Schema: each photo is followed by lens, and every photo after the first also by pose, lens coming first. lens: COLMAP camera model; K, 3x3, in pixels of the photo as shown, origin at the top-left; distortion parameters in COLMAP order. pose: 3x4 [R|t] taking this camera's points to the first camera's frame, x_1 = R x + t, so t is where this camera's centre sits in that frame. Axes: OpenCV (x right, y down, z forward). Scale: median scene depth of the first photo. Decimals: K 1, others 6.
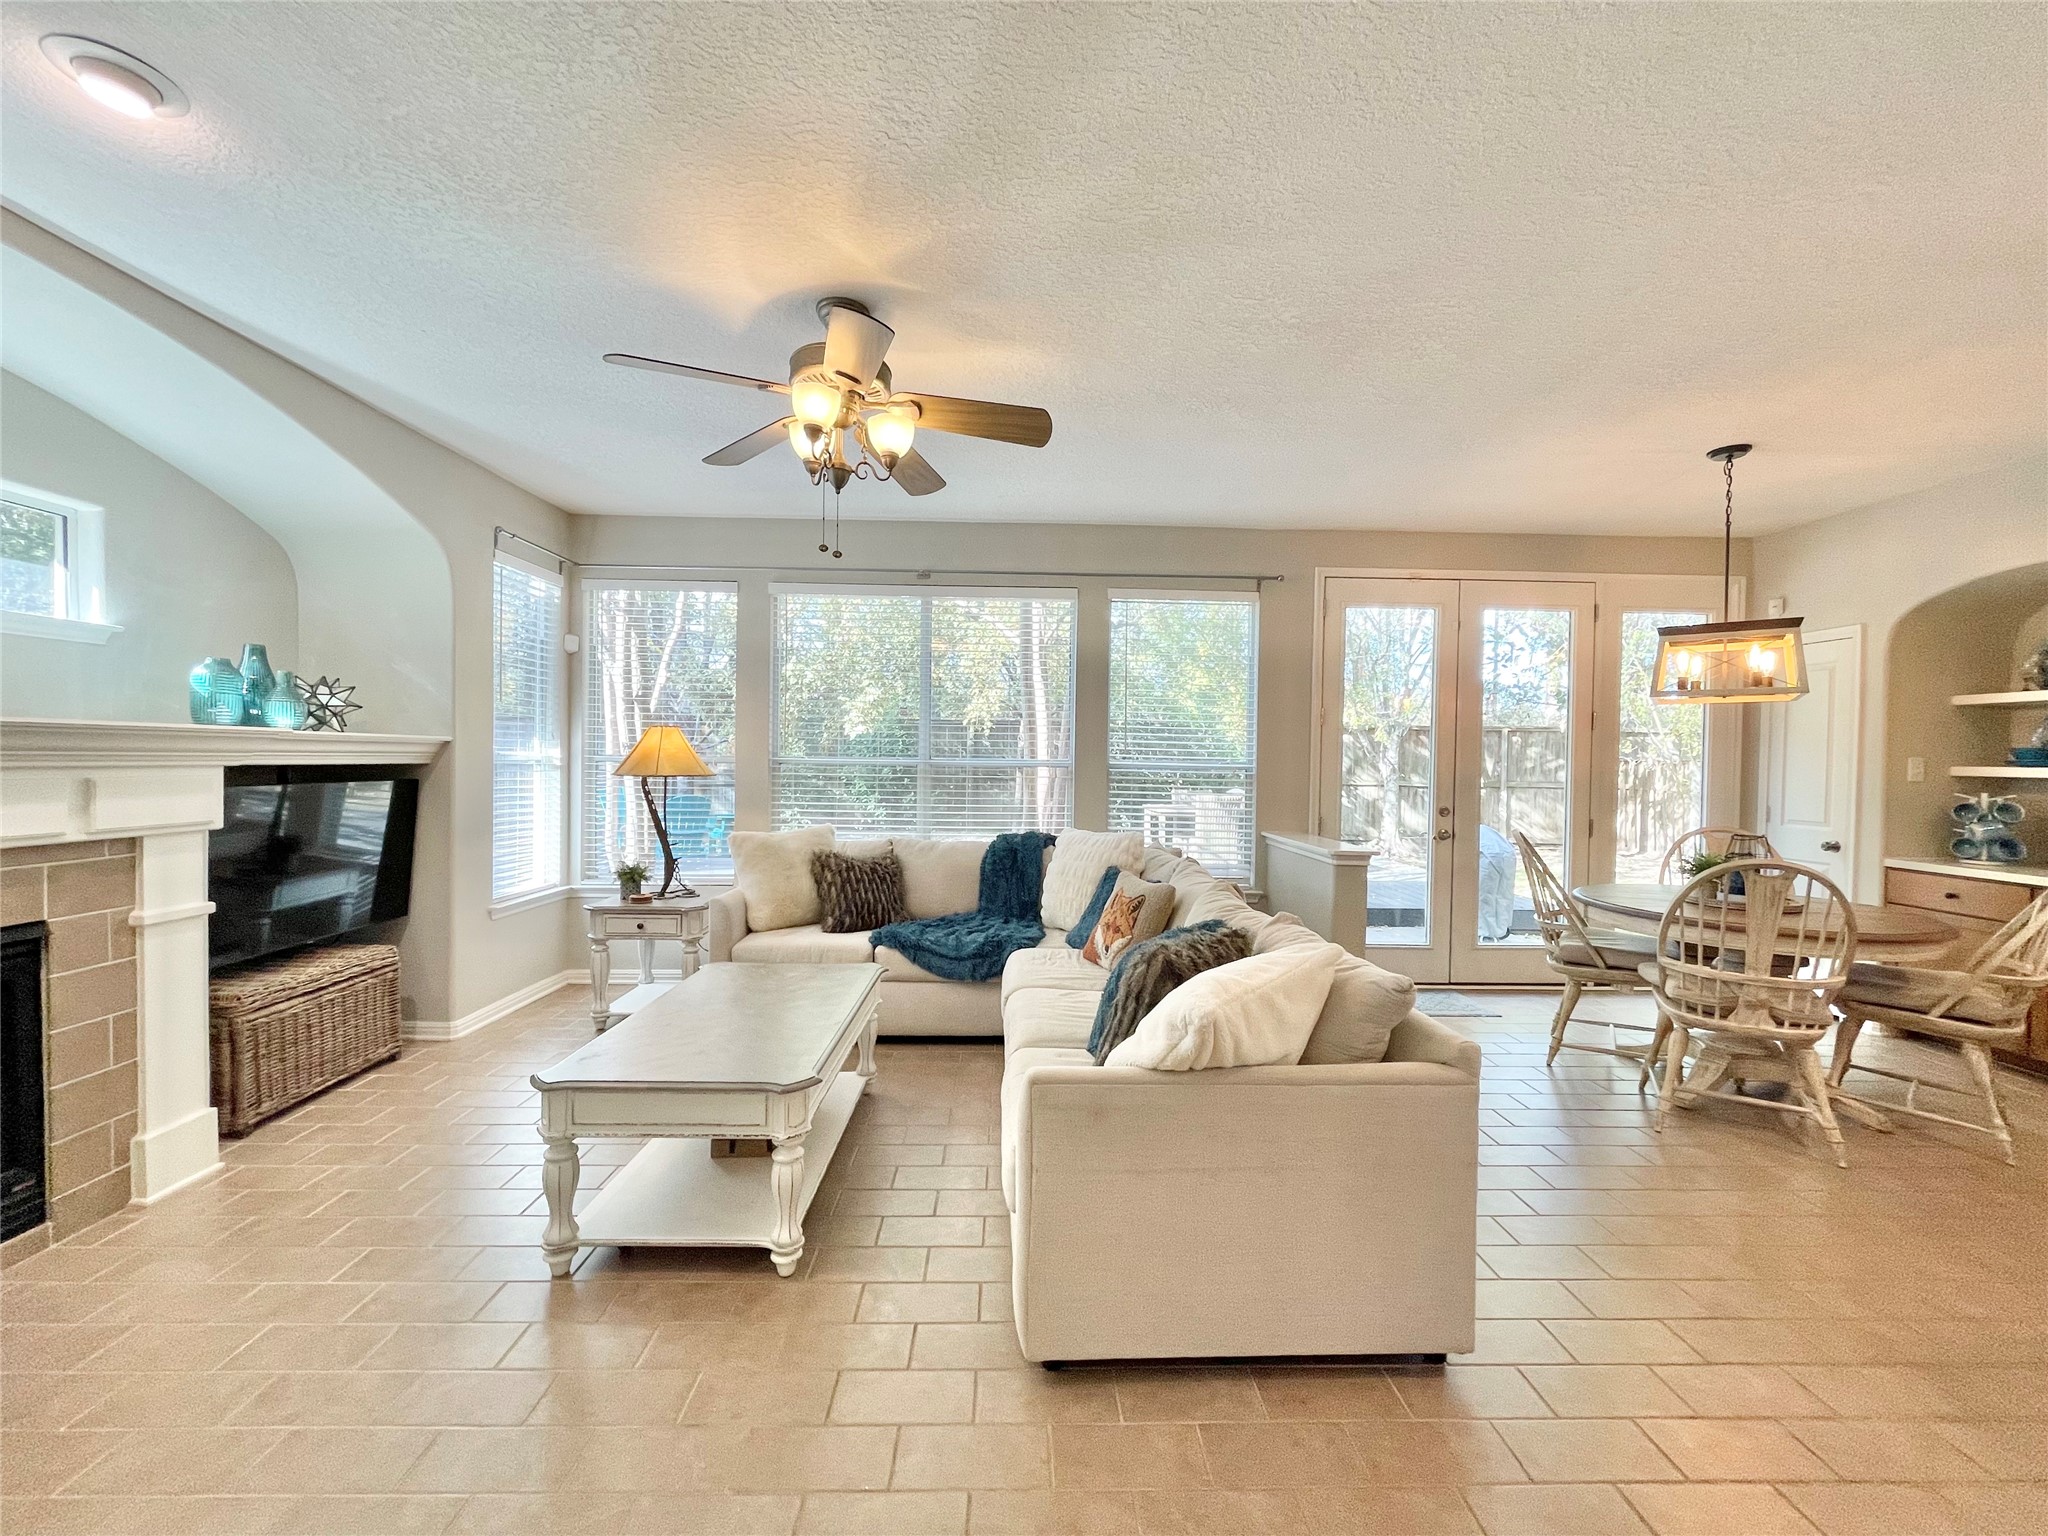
lens RADIAL K [[825.2, 0, 1028.6], [0, 825.2, 772.0], [0, 0, 1]] dist [-0.001462, -0.000632]
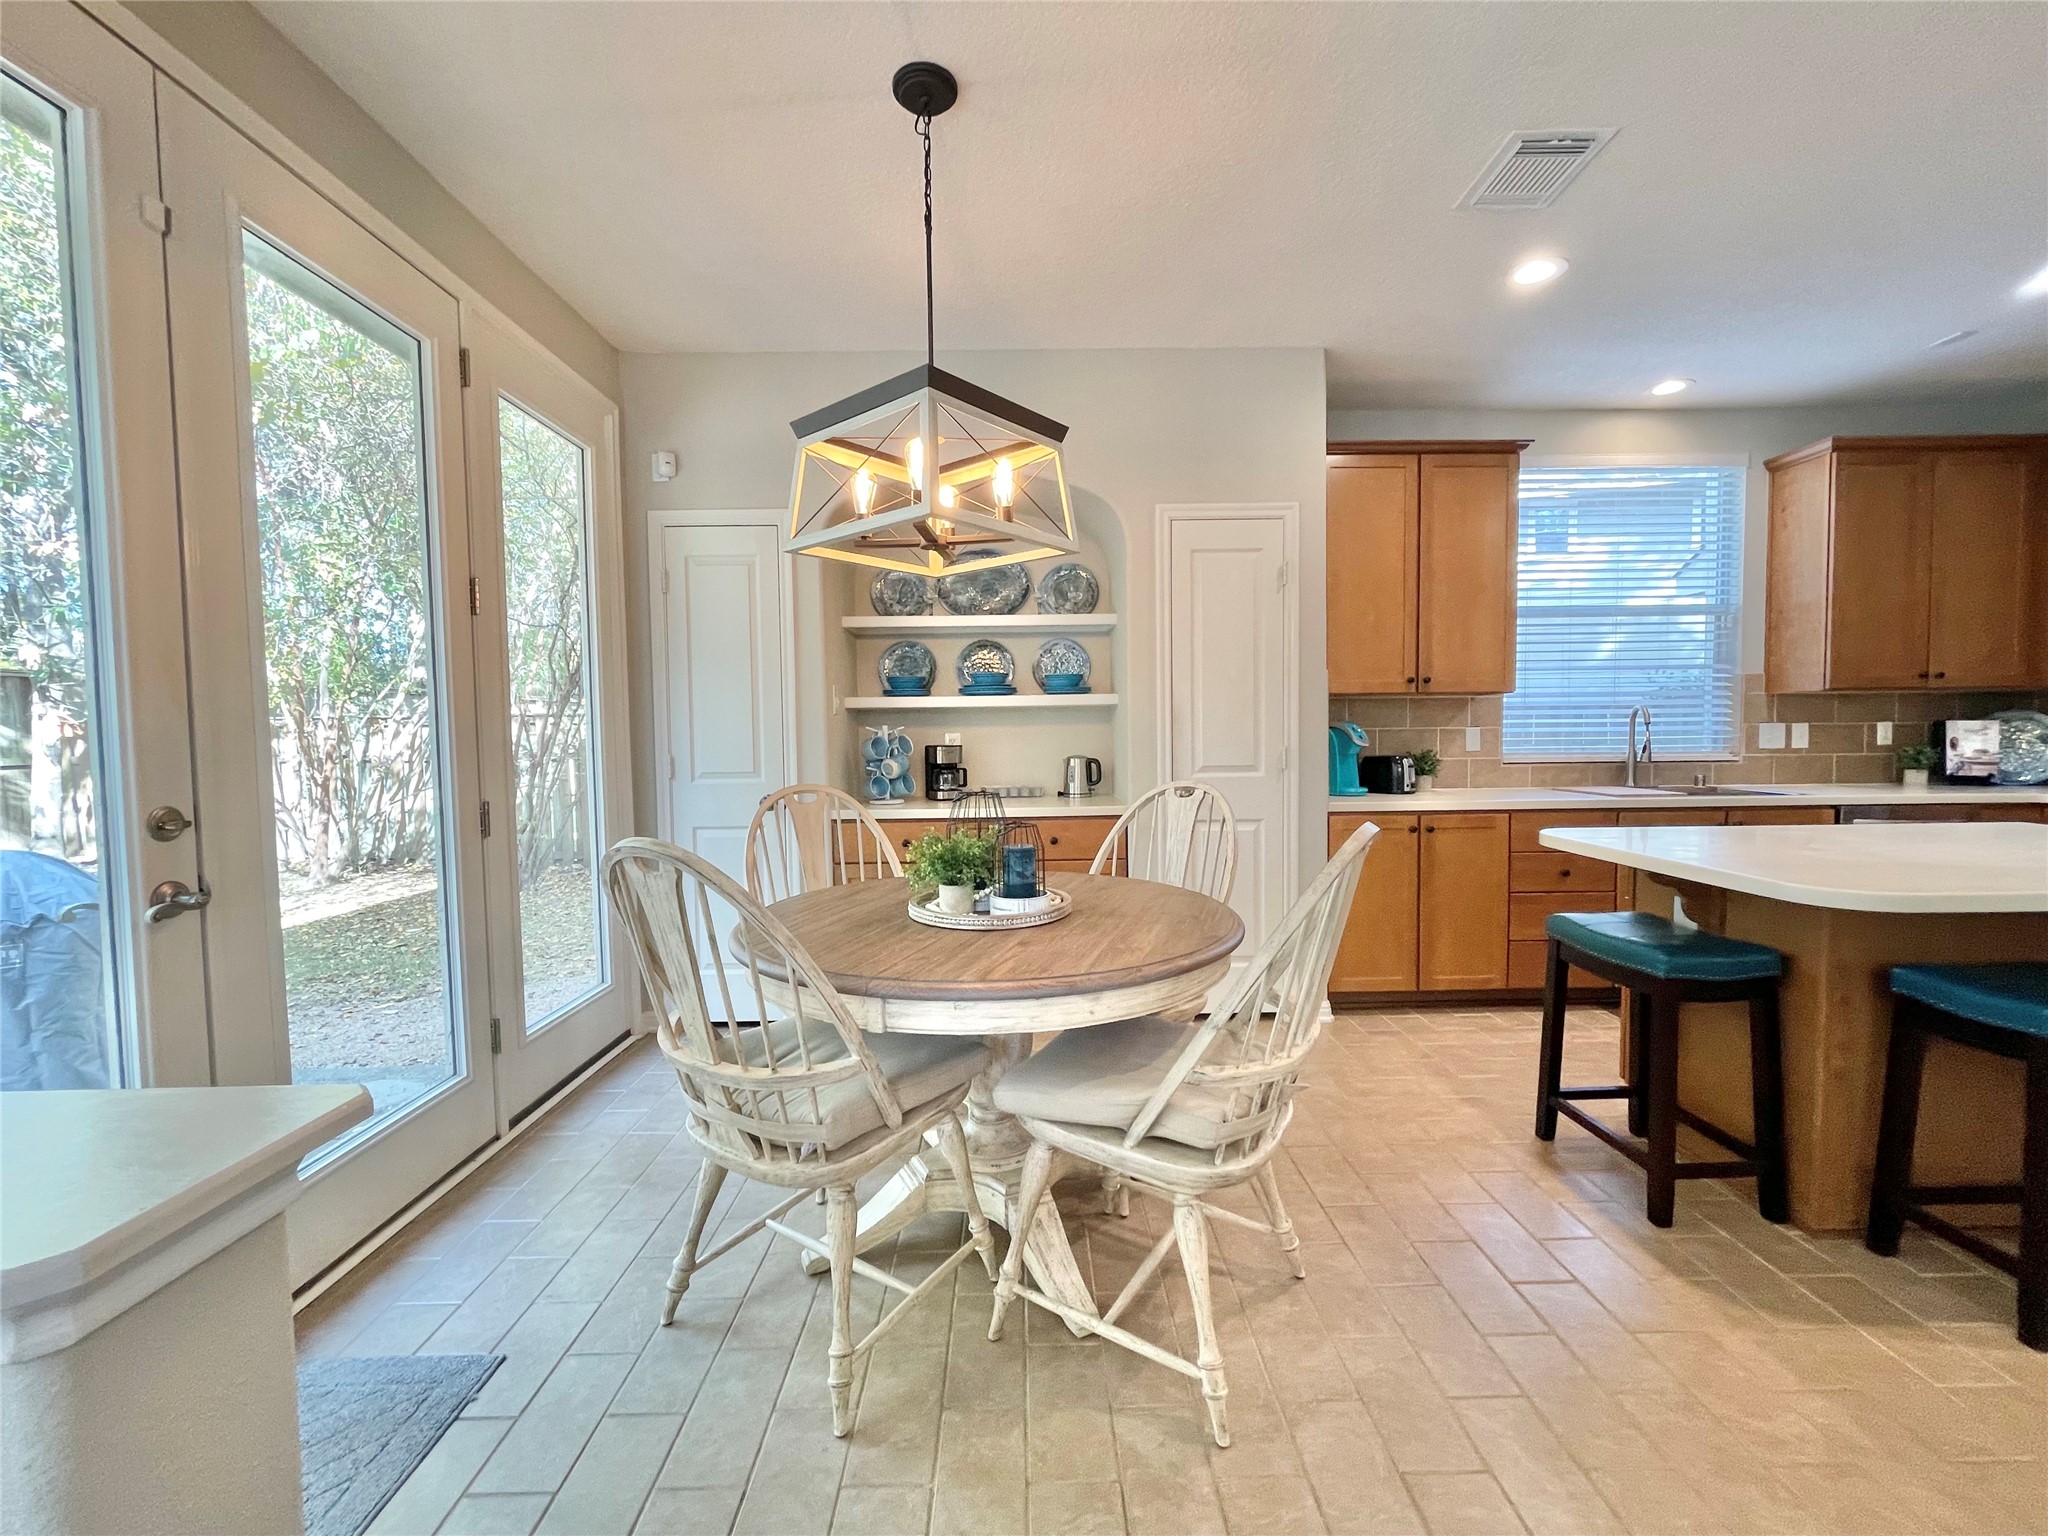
lens RADIAL K [[825.2, 0, 1028.6], [0, 825.2, 772.0], [0, 0, 1]] dist [-0.001462, -0.000632]
pose [[0.008452, -0.062594, 0.998003, 0.262642], [0.027366, 0.997680, 0.062341, 0.025795], [-0.999590, 0.026784, 0.010146, 0.870930]]
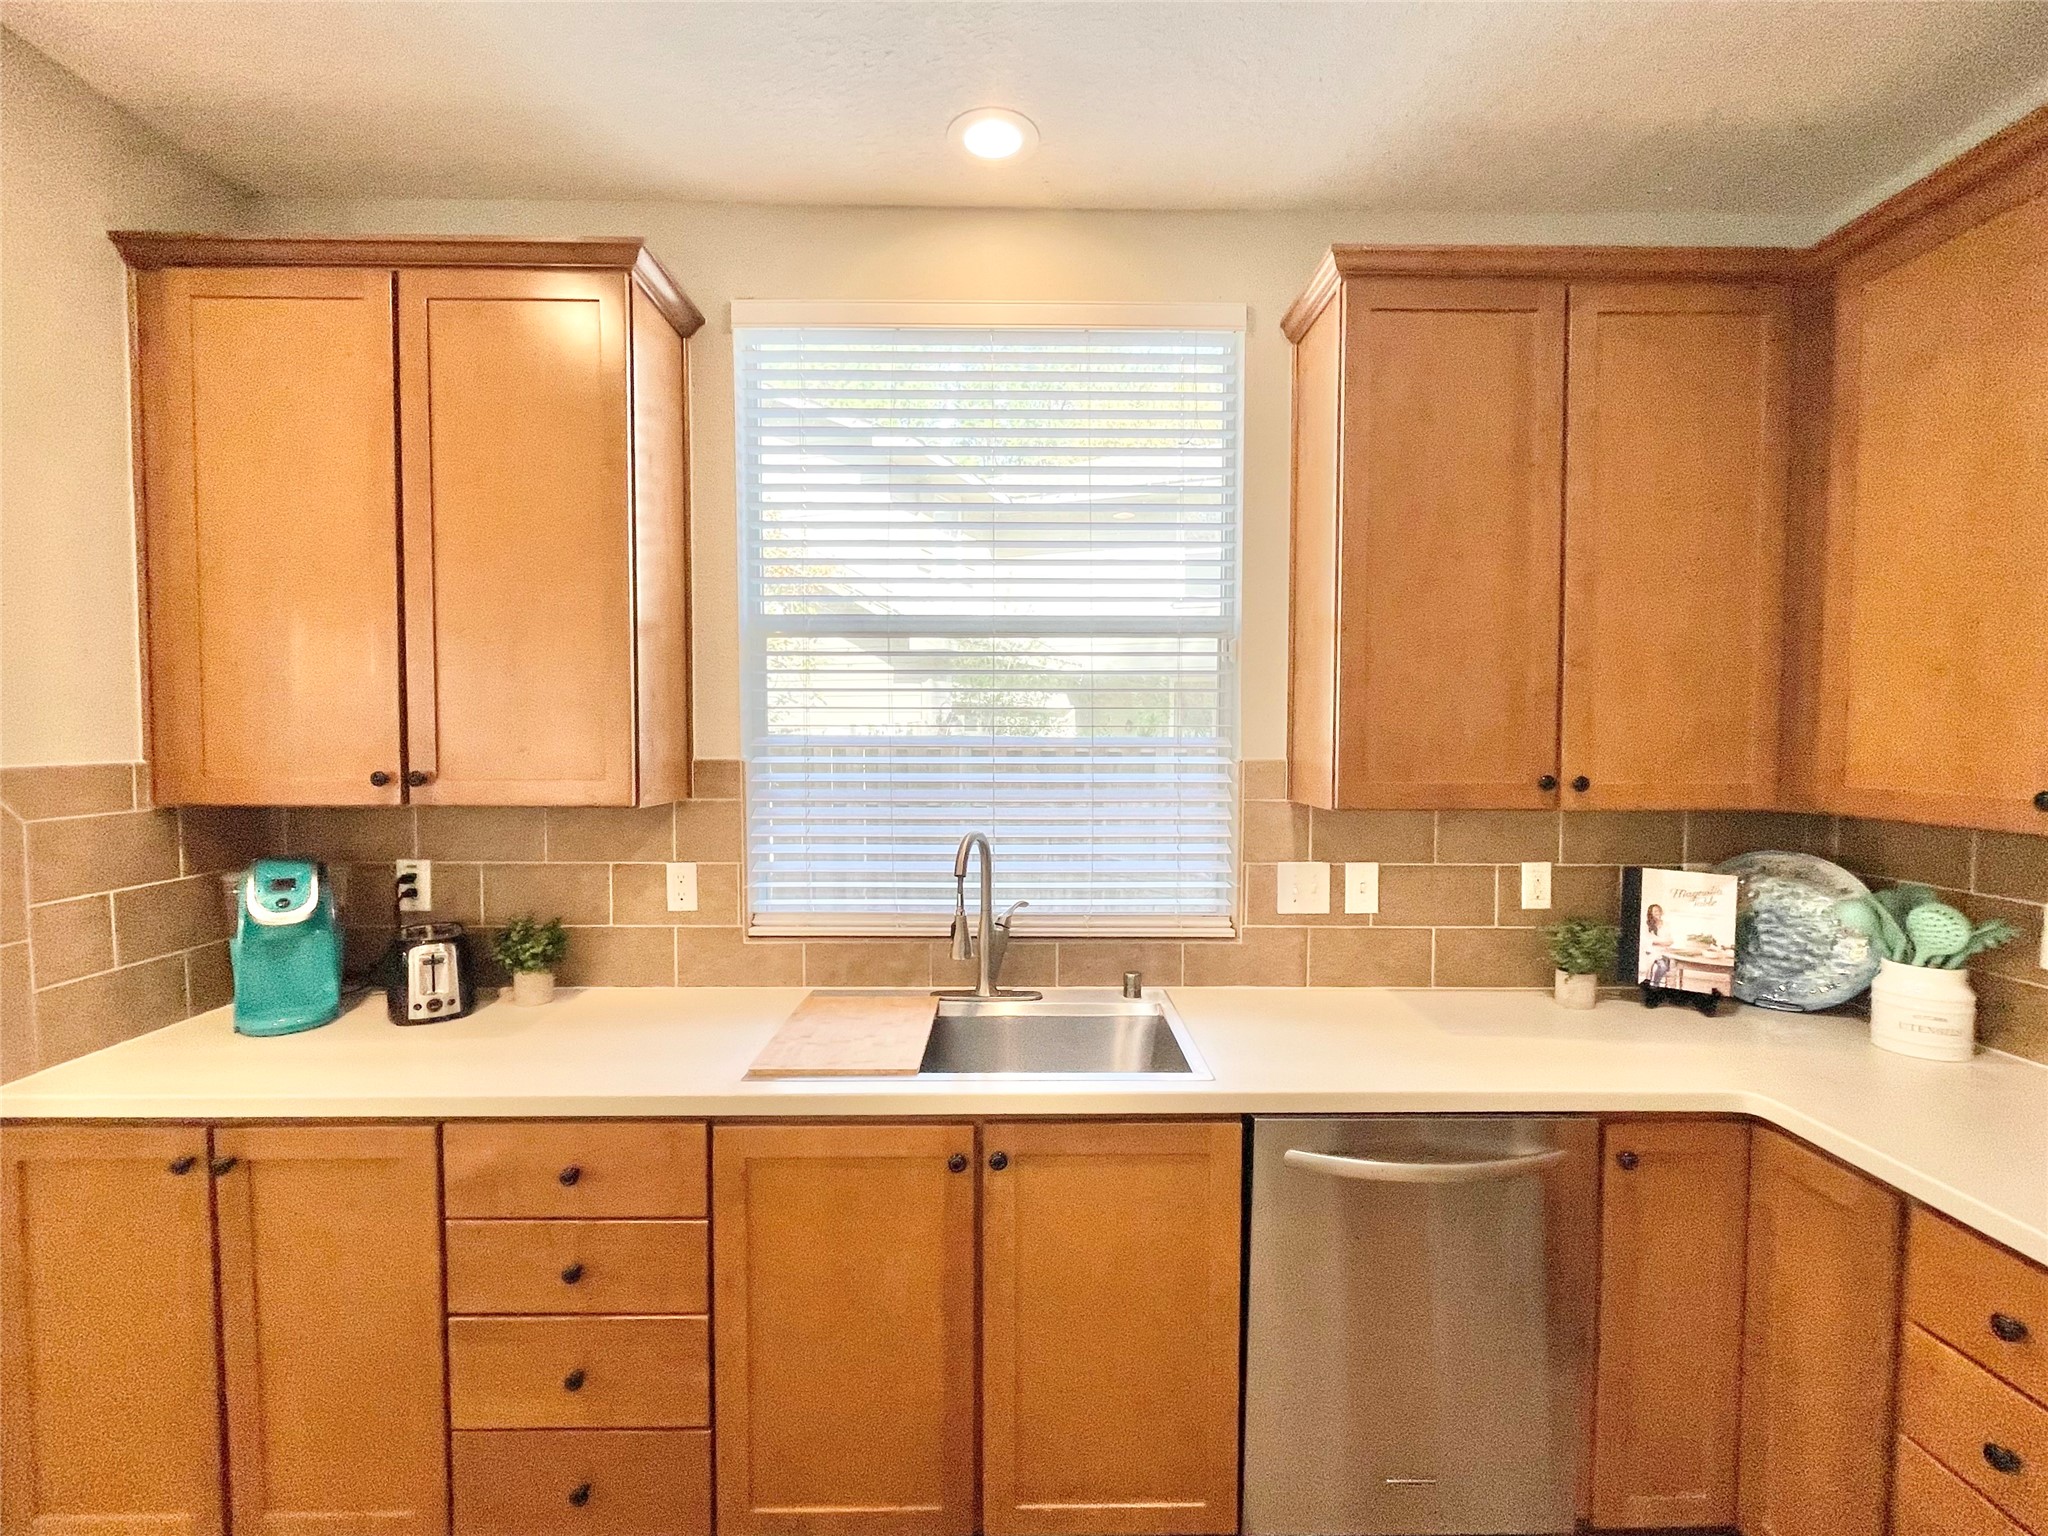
lens RADIAL K [[909.2, 0, 1029.4], [0, 909.2, 771.8], [0, 0, 1]] dist [-0.002664, -0.000527]
pose [[0.006201, -0.058923, 0.998243, 0.764460], [0.012793, 0.998185, 0.058840, -0.036259], [-0.999899, 0.012406, 0.006943, 0.094095]]
